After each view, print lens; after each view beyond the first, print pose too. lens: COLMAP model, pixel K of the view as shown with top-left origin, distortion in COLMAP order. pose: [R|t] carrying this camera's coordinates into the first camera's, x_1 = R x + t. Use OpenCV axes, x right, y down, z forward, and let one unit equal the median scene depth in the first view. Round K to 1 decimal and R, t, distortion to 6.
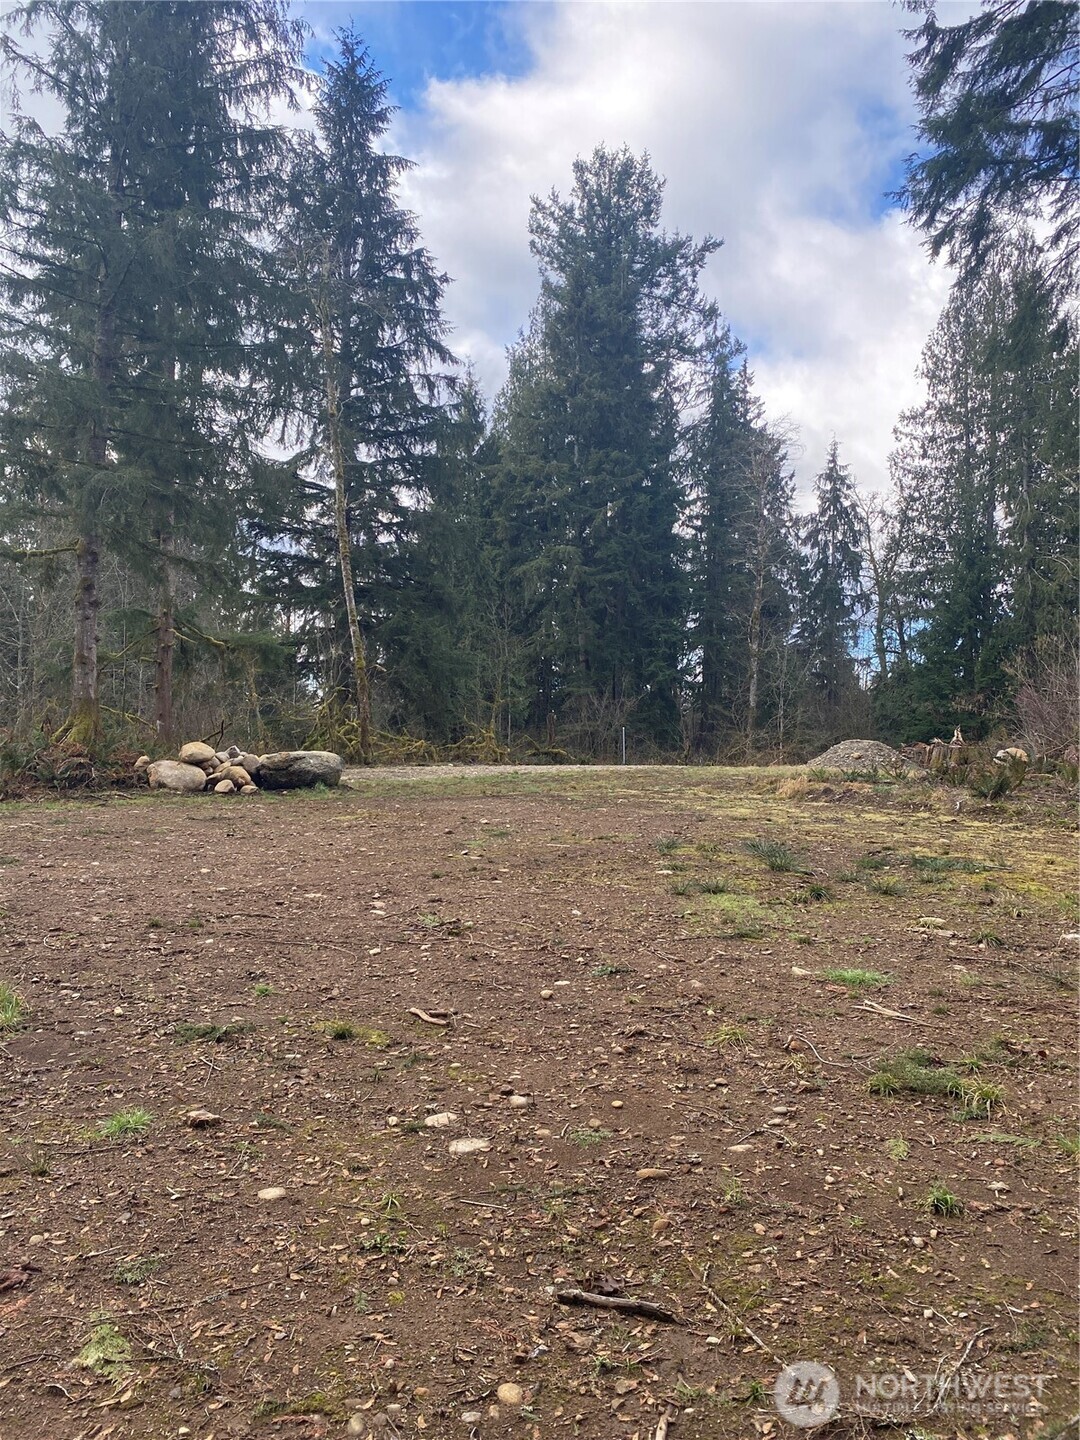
lens RADIAL K [[1097.6, 0, 540.0], [0, 1097.6, 720.0], [0, 0, 1]] dist [-0.004392, -0.010851]
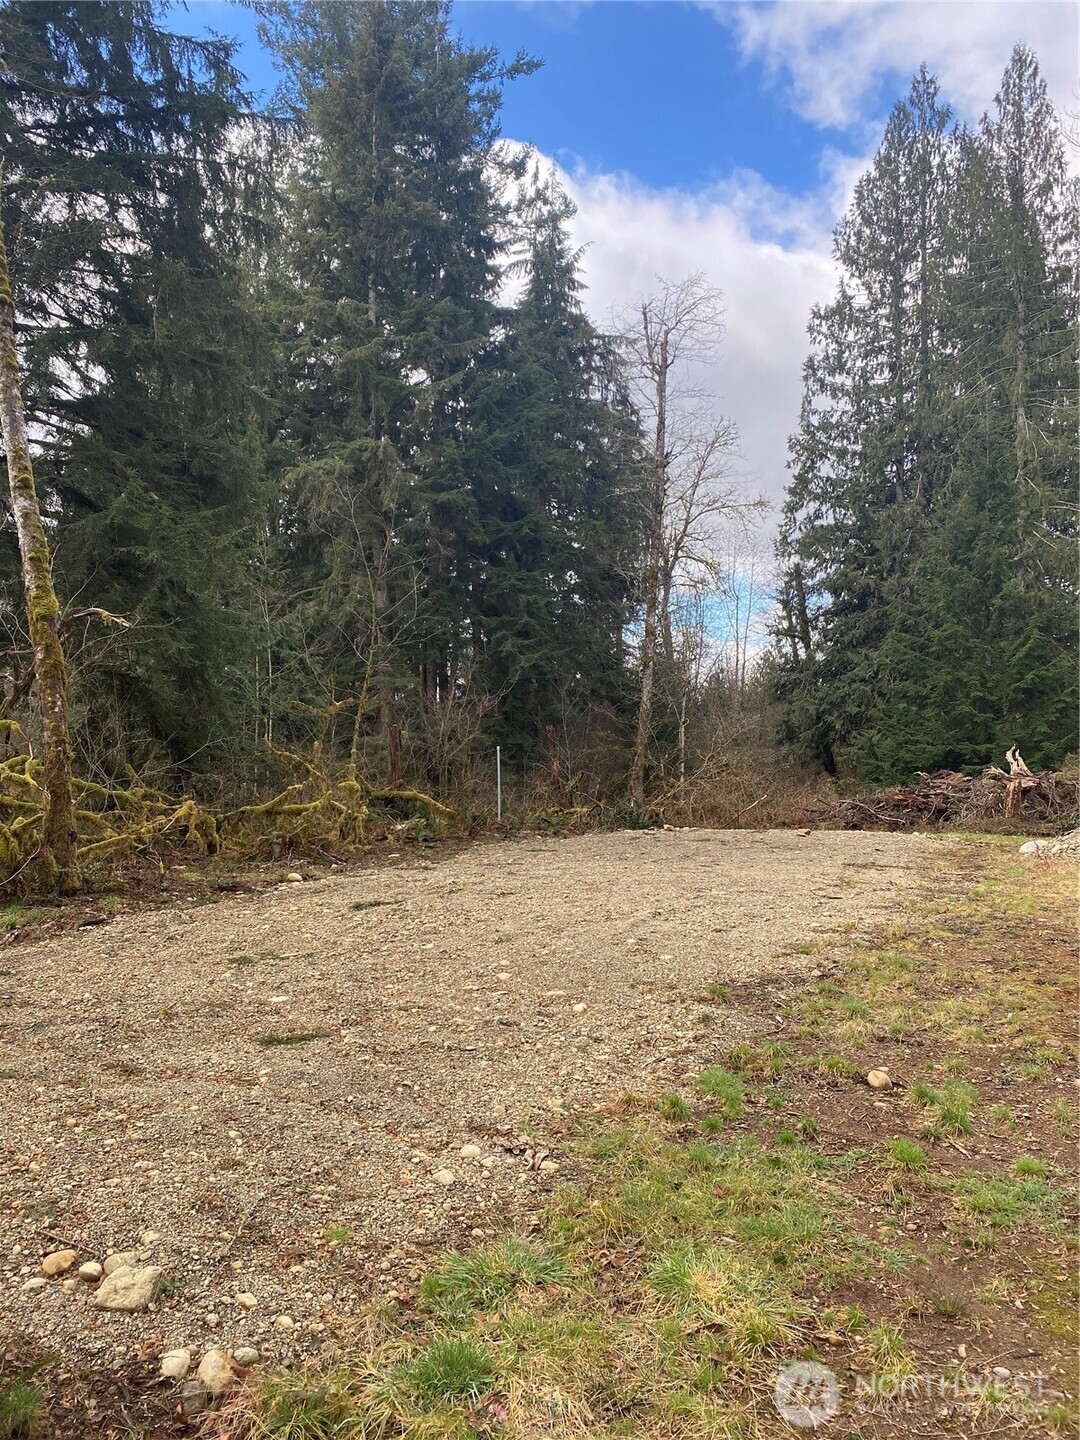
lens RADIAL K [[1097.6, 0, 540.0], [0, 1097.6, 720.0], [0, 0, 1]] dist [-0.004392, -0.010851]
pose [[0.947051, 0.001308, 0.321080, -0.067415], [-0.003156, 0.999981, 0.005235, -0.008701], [-0.321067, -0.005971, 0.947038, 0.331867]]
